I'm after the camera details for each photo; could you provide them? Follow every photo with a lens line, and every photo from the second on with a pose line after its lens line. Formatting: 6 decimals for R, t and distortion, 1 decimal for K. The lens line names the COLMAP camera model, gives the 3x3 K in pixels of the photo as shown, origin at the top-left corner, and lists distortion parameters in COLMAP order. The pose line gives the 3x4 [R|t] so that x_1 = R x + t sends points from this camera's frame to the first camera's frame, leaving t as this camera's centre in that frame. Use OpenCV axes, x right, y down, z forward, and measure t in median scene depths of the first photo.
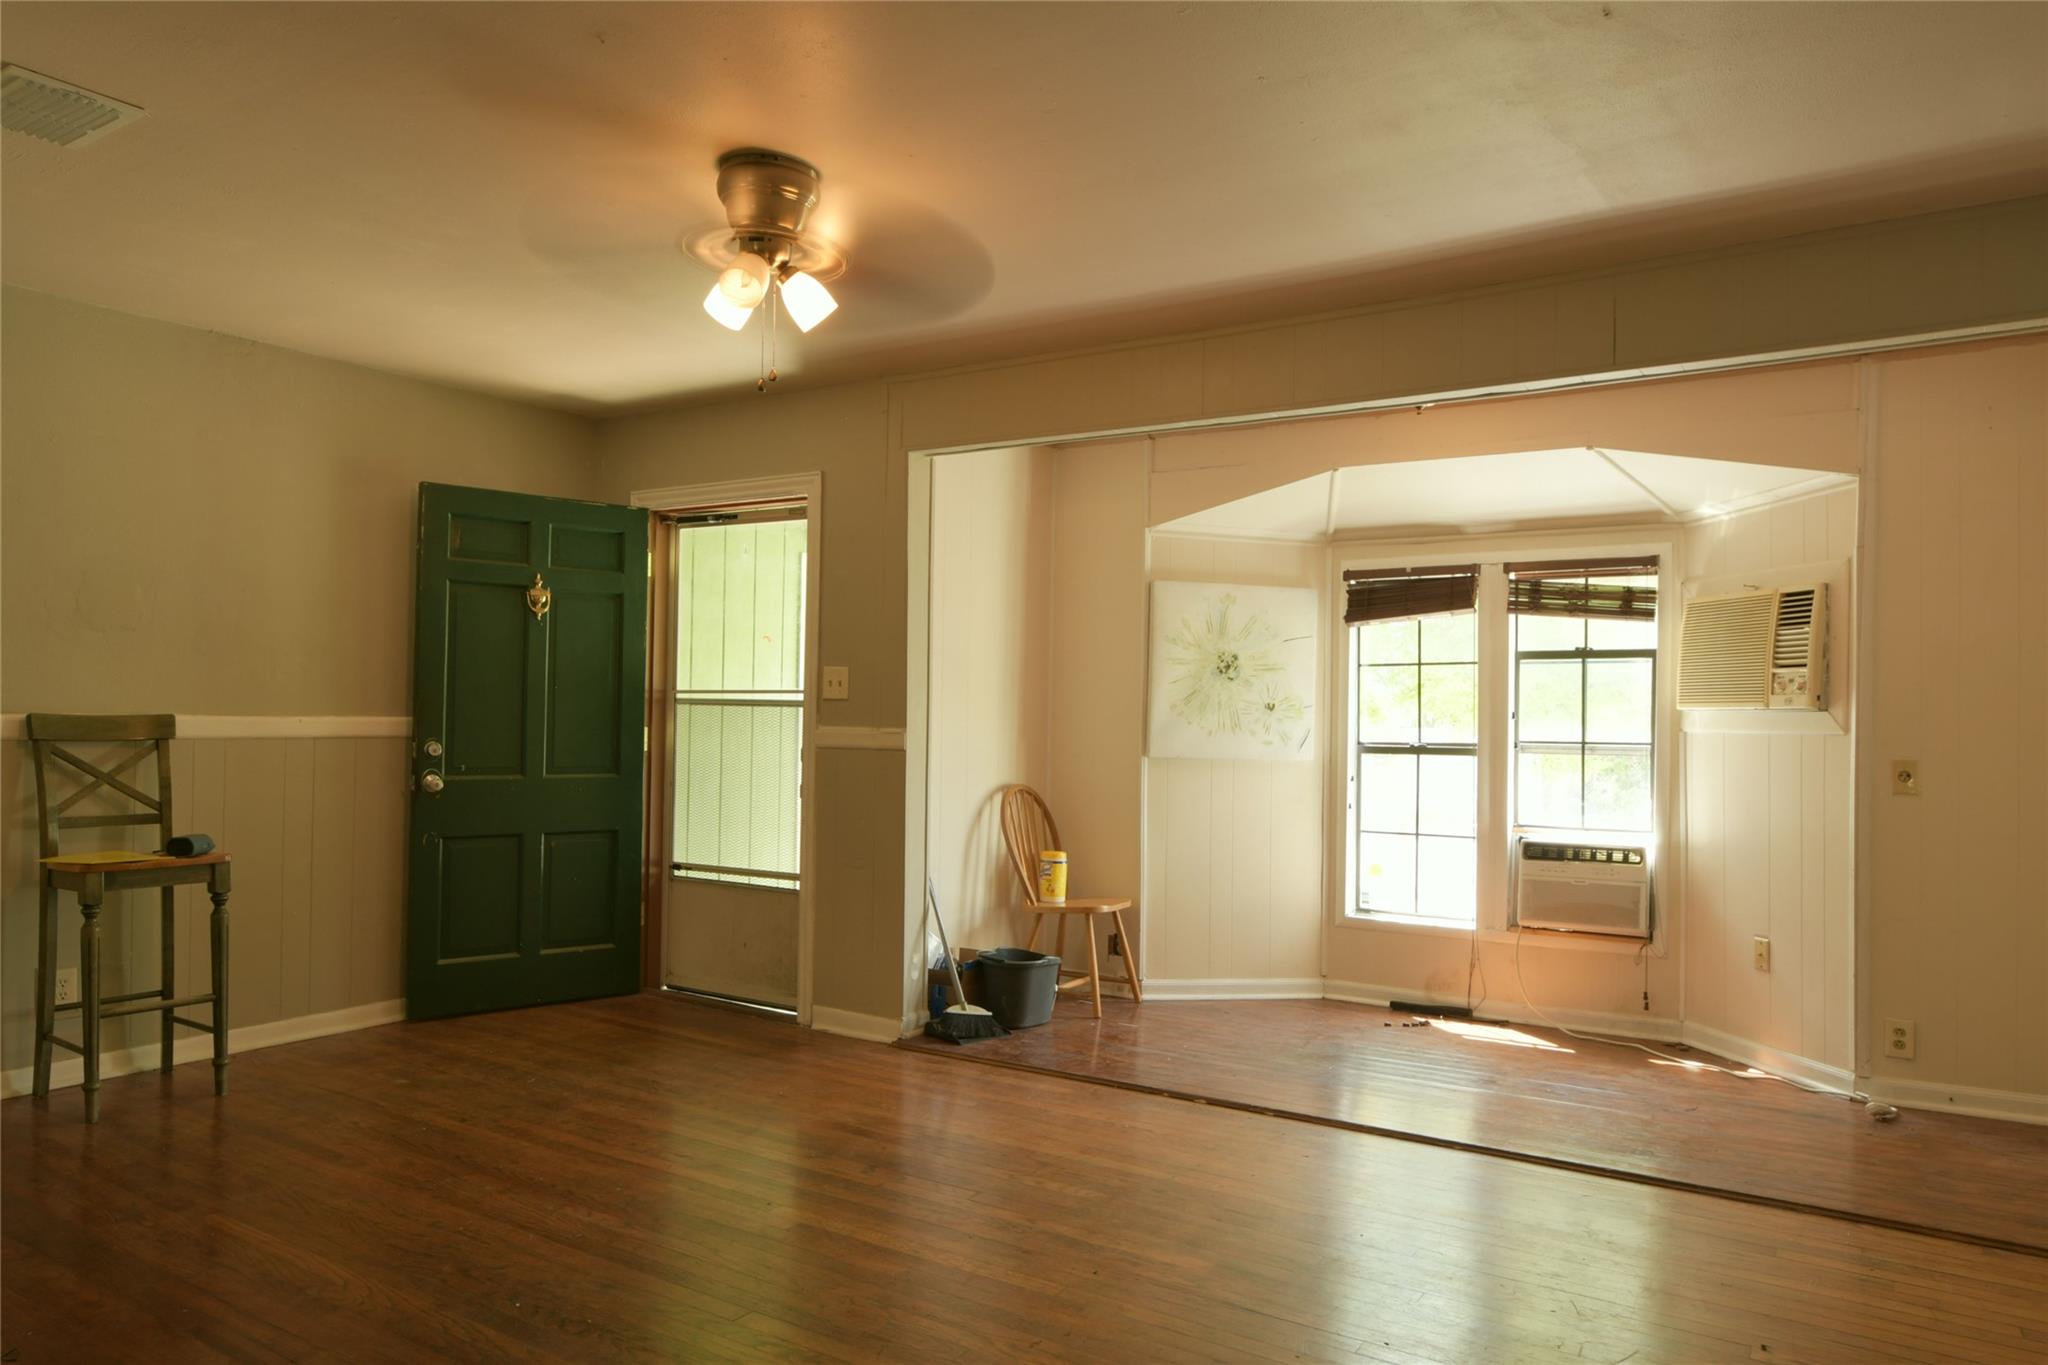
lens RADIAL K [[1337.5, 0, 1028.8], [0, 1337.5, 700.4], [0, 0, 1]] dist [-0.006552, -0.003044]
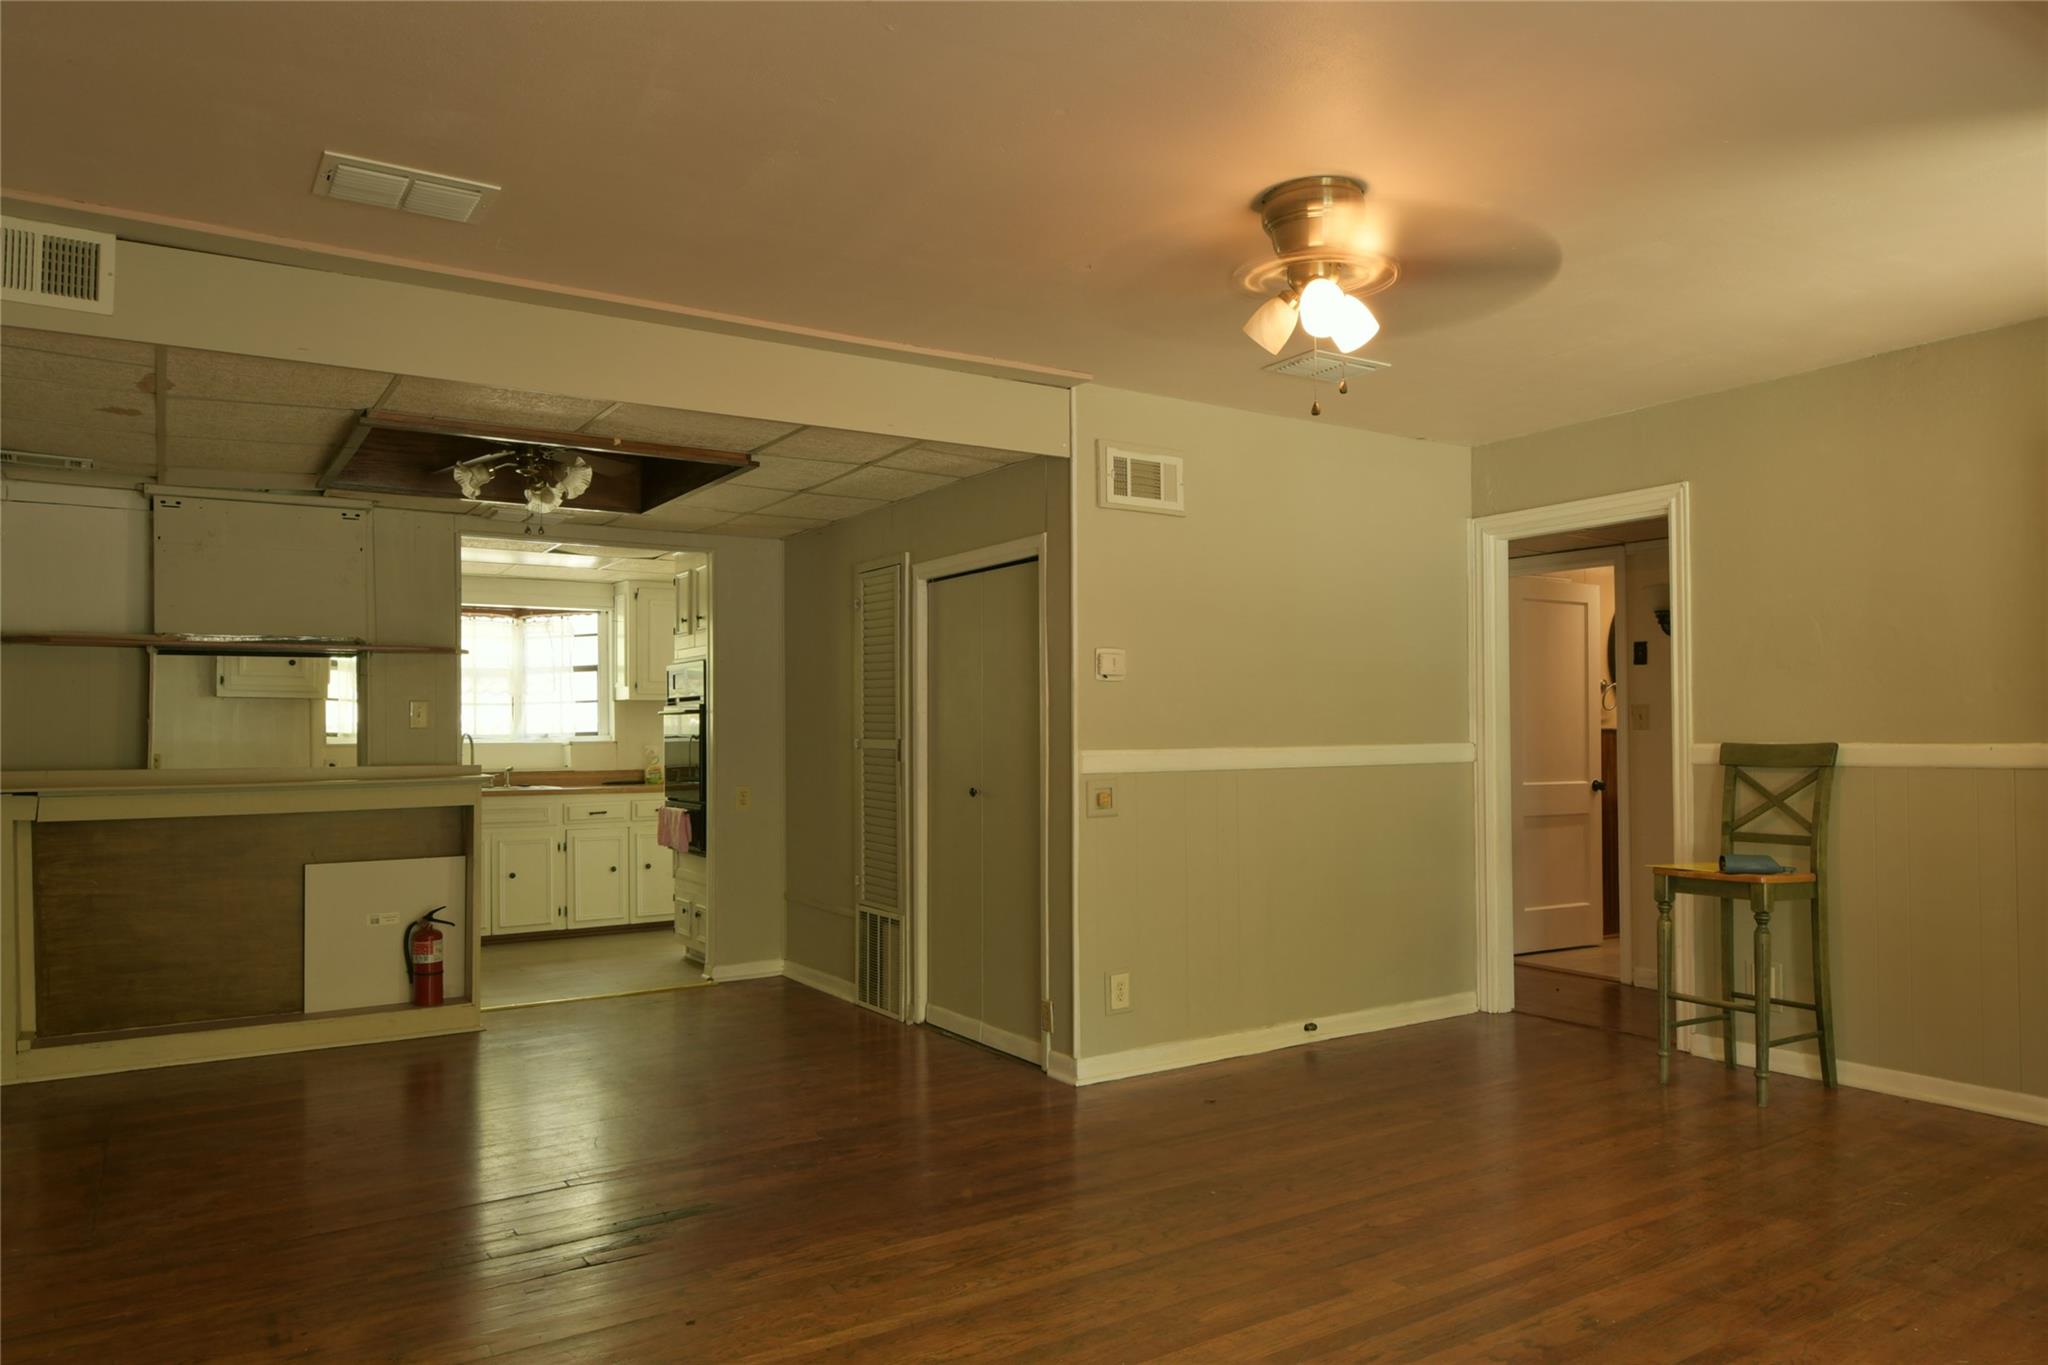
lens RADIAL K [[1337.5, 0, 1030.9], [0, 1337.5, 713.4], [0, 0, 1]] dist [-0.006552, -0.003044]
pose [[-0.404332, -0.027449, -0.914200, 0.461147], [0.011898, 0.999307, -0.035267, 0.013972], [0.914535, -0.025137, -0.403725, 0.705008]]
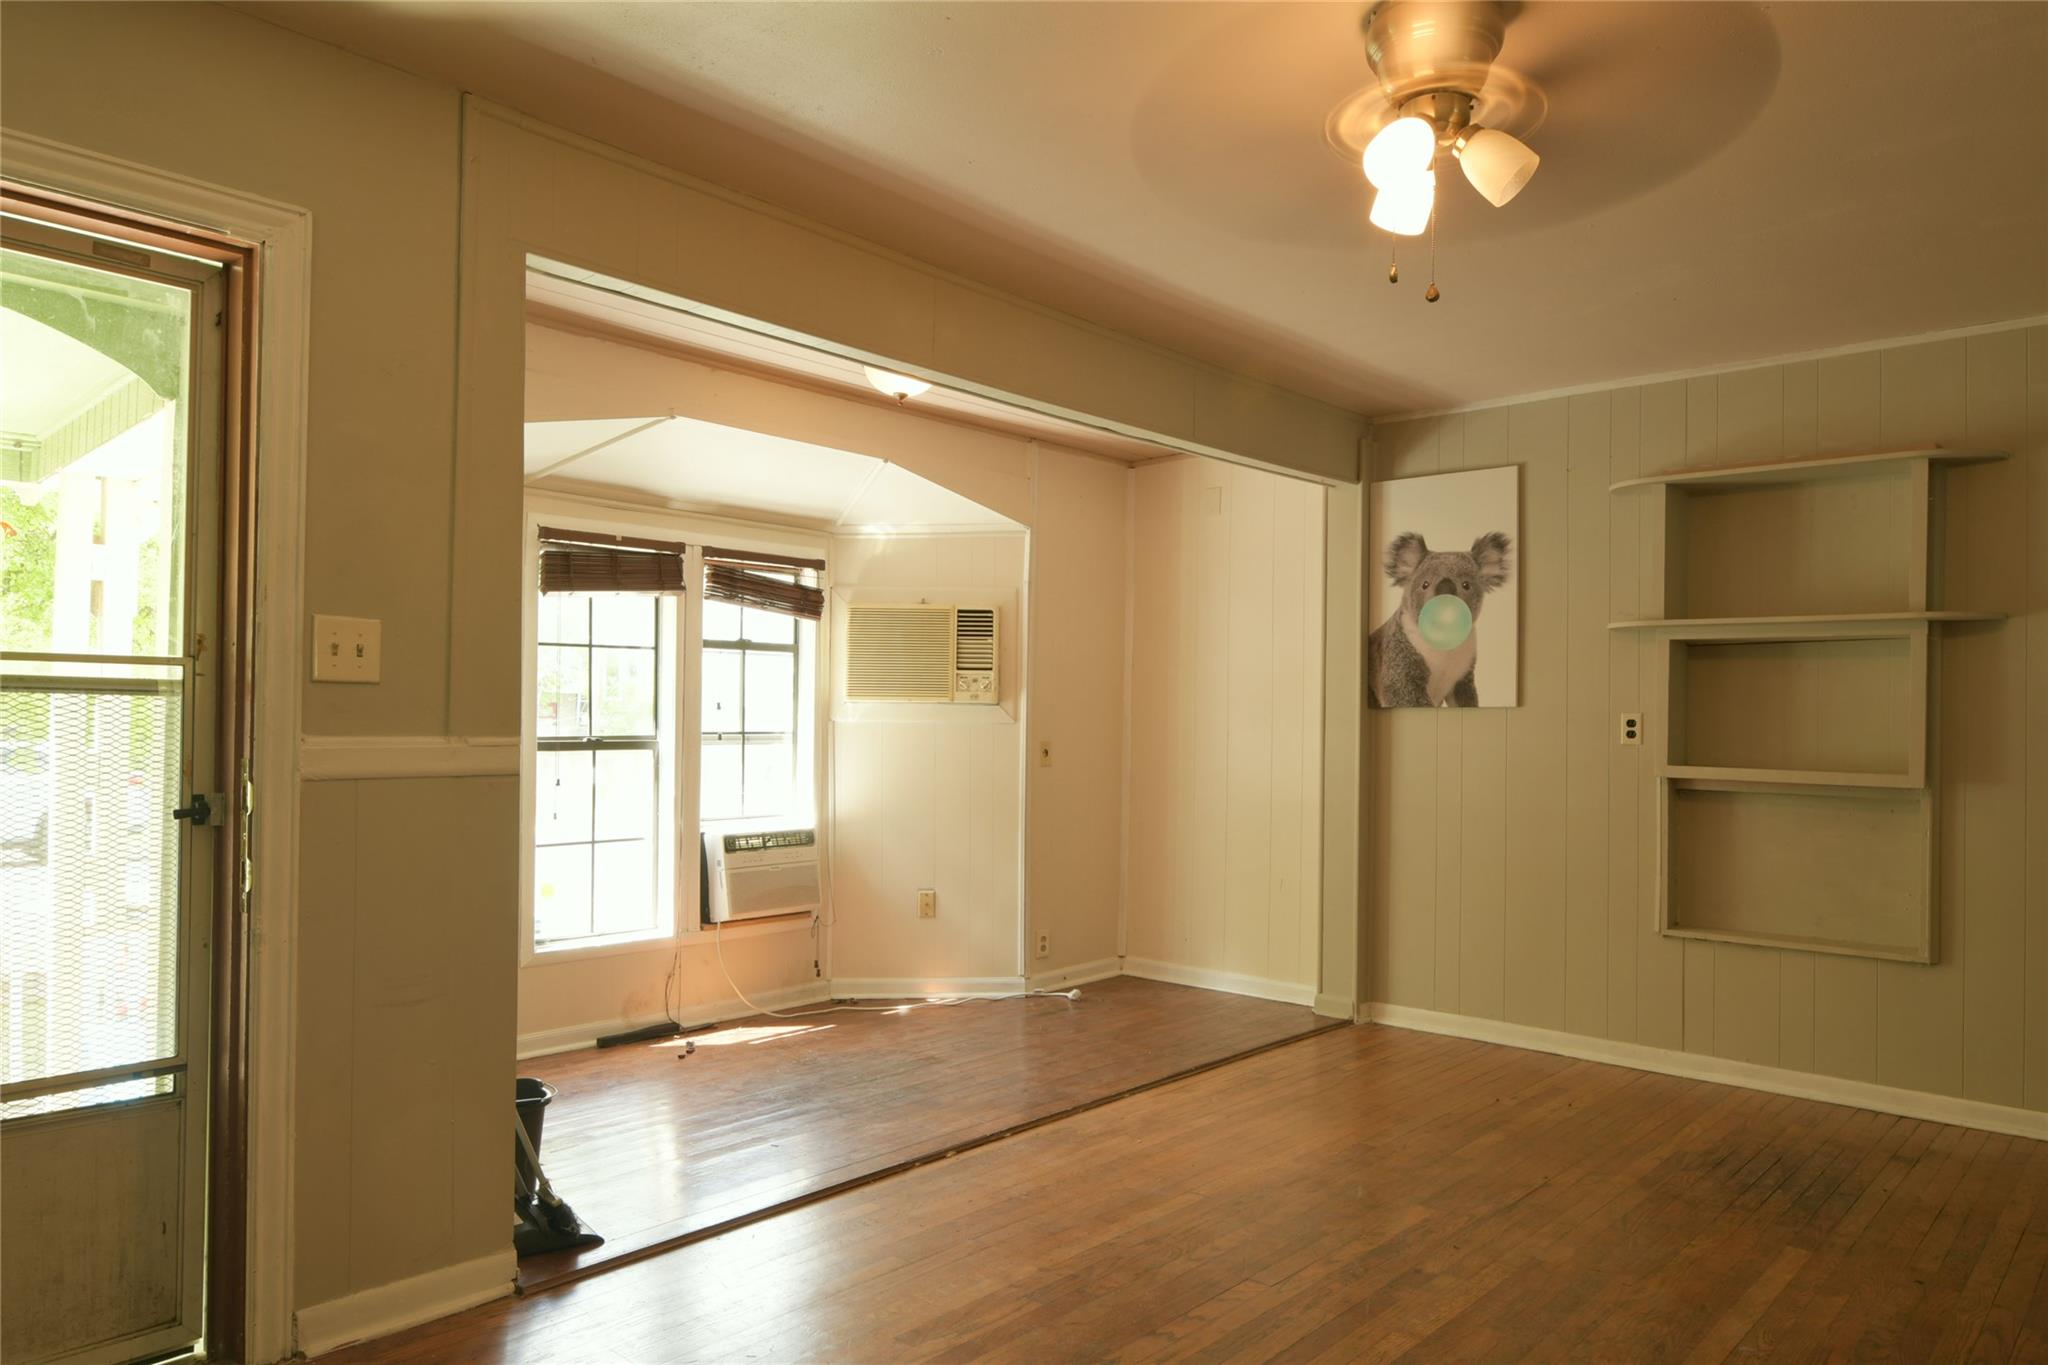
lens RADIAL K [[1337.5, 0, 1031.0], [0, 1337.5, 704.9], [0, 0, 1]] dist [-0.006552, -0.003044]
pose [[0.164267, -0.002759, 0.986412, -0.576227], [-0.022452, 0.999727, 0.006535, -0.001044], [-0.986160, -0.023220, 0.164160, 0.642893]]
